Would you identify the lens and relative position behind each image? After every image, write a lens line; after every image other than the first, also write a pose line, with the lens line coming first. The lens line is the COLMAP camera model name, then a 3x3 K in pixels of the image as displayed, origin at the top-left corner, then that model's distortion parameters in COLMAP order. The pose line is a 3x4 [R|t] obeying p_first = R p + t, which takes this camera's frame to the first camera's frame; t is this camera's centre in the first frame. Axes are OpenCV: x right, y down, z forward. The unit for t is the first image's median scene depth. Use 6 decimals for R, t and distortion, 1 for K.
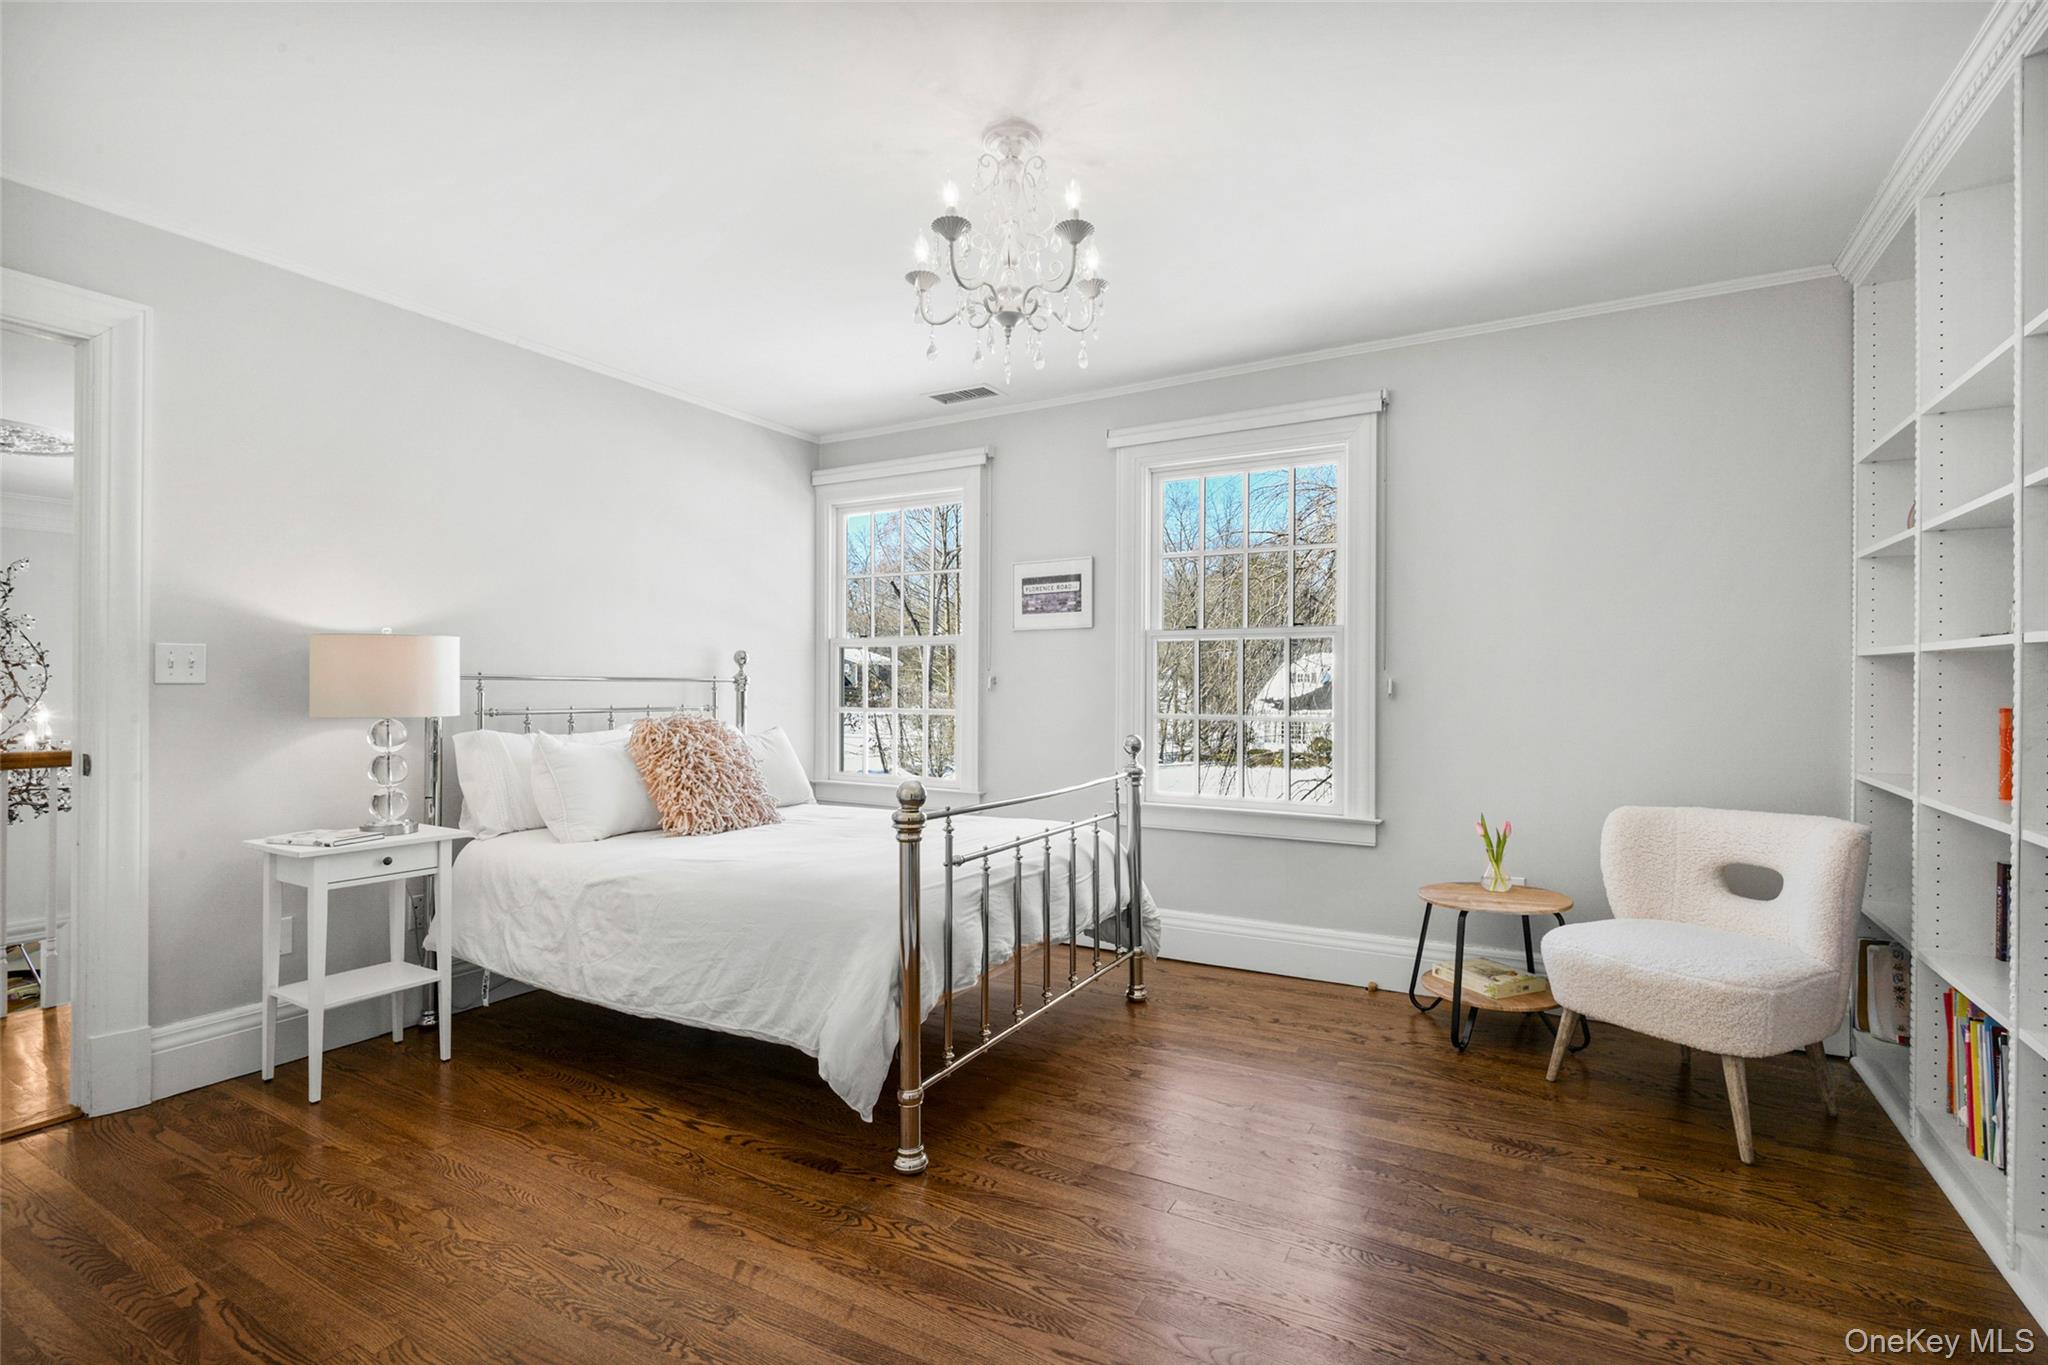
lens RADIAL K [[949.6, 0, 1038.3], [0, 949.6, 686.7], [0, 0, 1]] dist [0.017354, -0.000122]
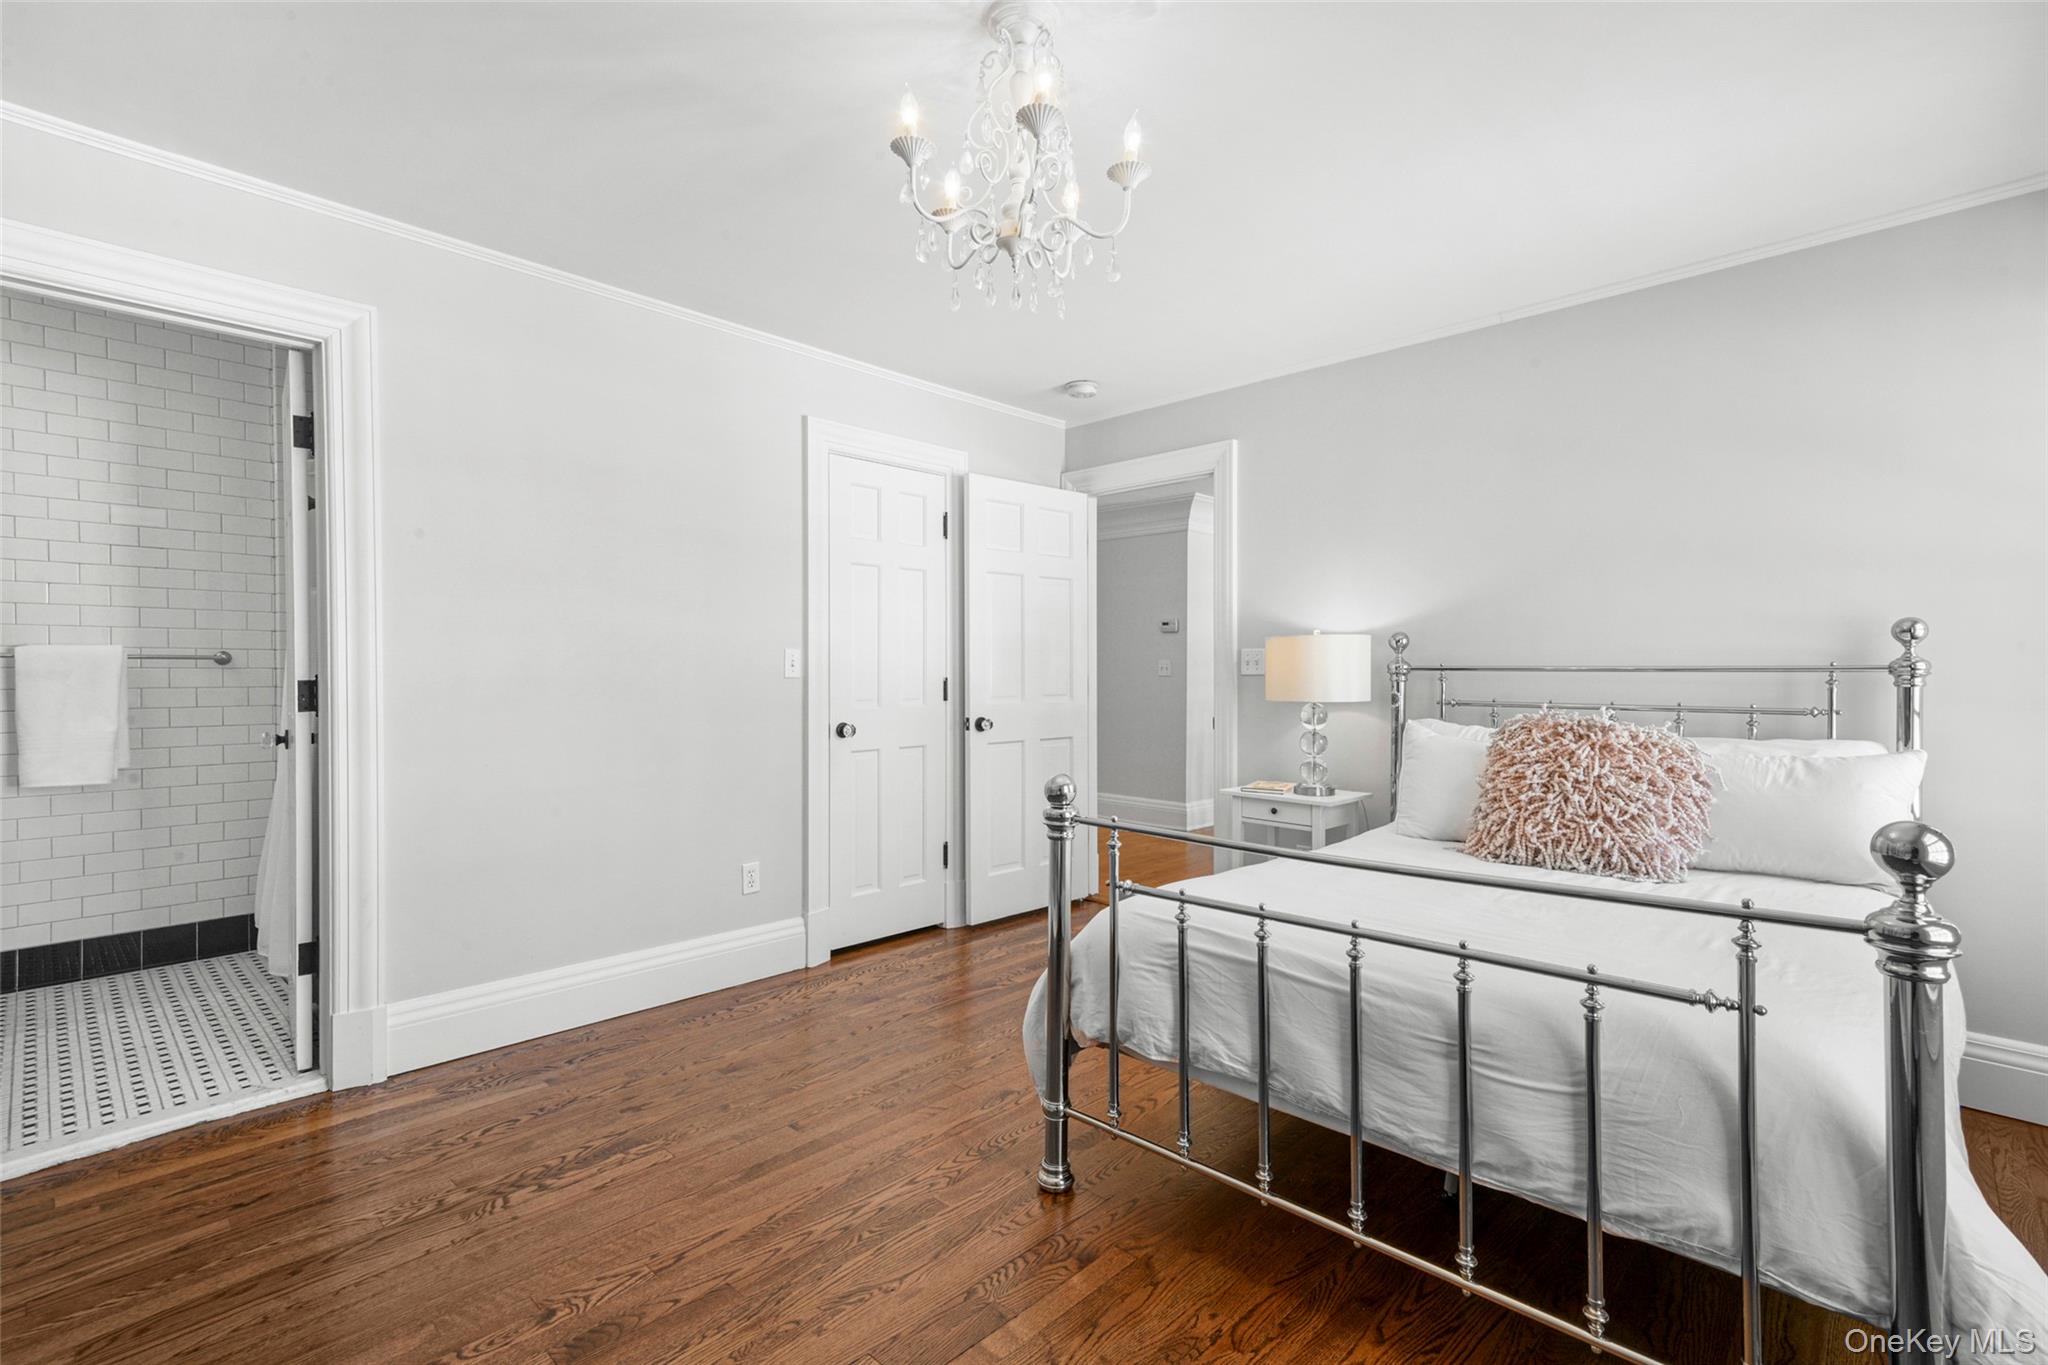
lens RADIAL K [[949.6, 0, 1038.3], [0, 949.6, 686.7], [0, 0, 1]] dist [0.017354, -0.000122]
pose [[-0.249224, 0.007078, -0.968420, 0.653321], [-0.005305, 0.999948, 0.008674, 0.003700], [0.968431, 0.007300, -0.249173, 1.018559]]
